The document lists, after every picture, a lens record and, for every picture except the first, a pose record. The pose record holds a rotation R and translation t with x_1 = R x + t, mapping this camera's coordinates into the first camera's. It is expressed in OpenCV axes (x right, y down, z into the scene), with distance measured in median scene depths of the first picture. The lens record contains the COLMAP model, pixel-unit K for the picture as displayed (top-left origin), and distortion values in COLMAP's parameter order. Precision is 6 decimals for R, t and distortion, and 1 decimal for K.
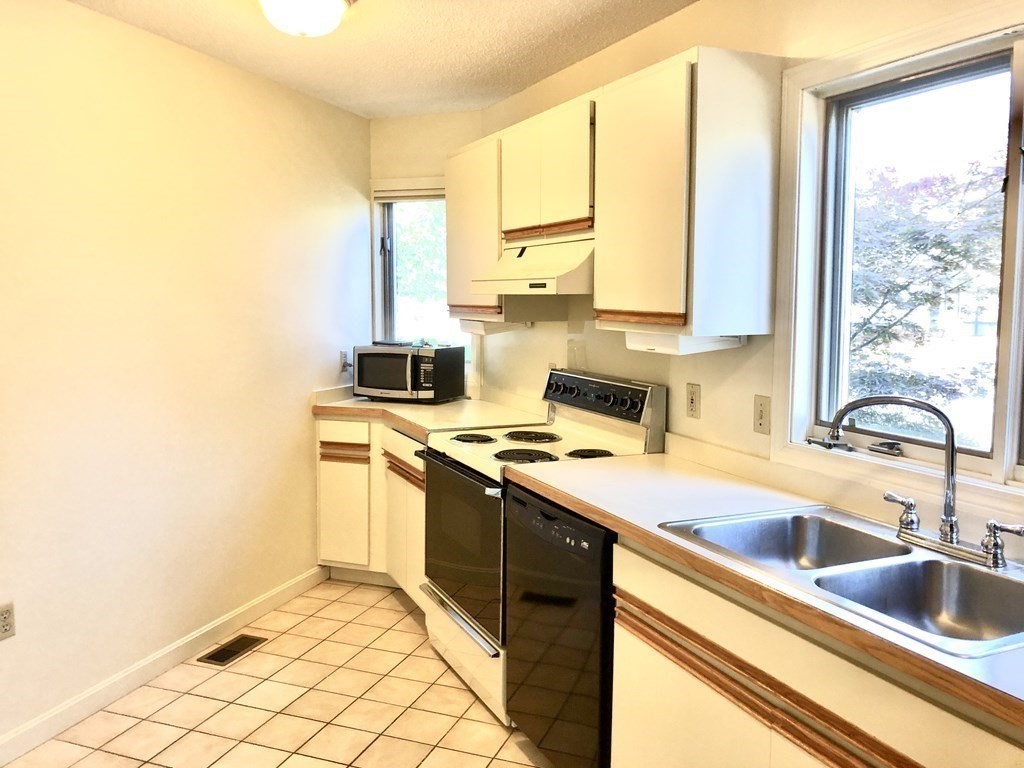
lens RADIAL K [[846.9, 0, 507.5], [0, 846.9, 376.1], [0, 0, 1]] dist [0.044972, -0.060492]
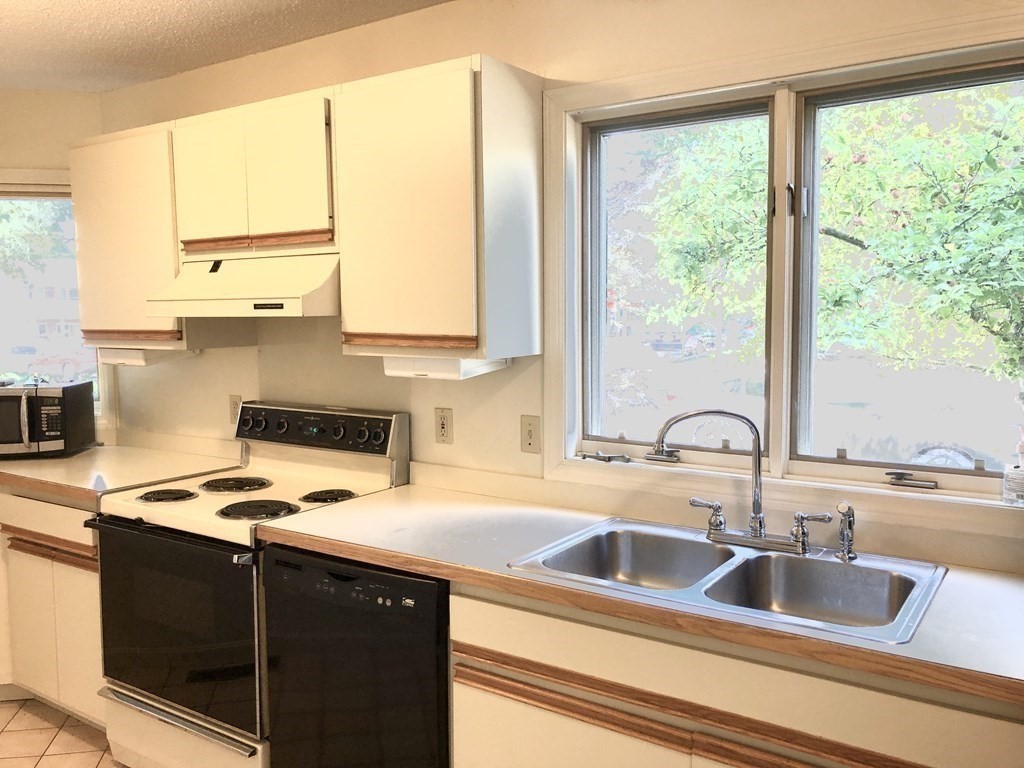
lens RADIAL K [[846.9, 0, 517.2], [0, 846.9, 382.6], [0, 0, 1]] dist [0.044972, -0.060492]
pose [[0.847455, -0.061089, 0.527340, -0.217496], [0.064914, 0.997827, 0.011272, -0.025835], [-0.526883, 0.024680, 0.849579, 0.152780]]
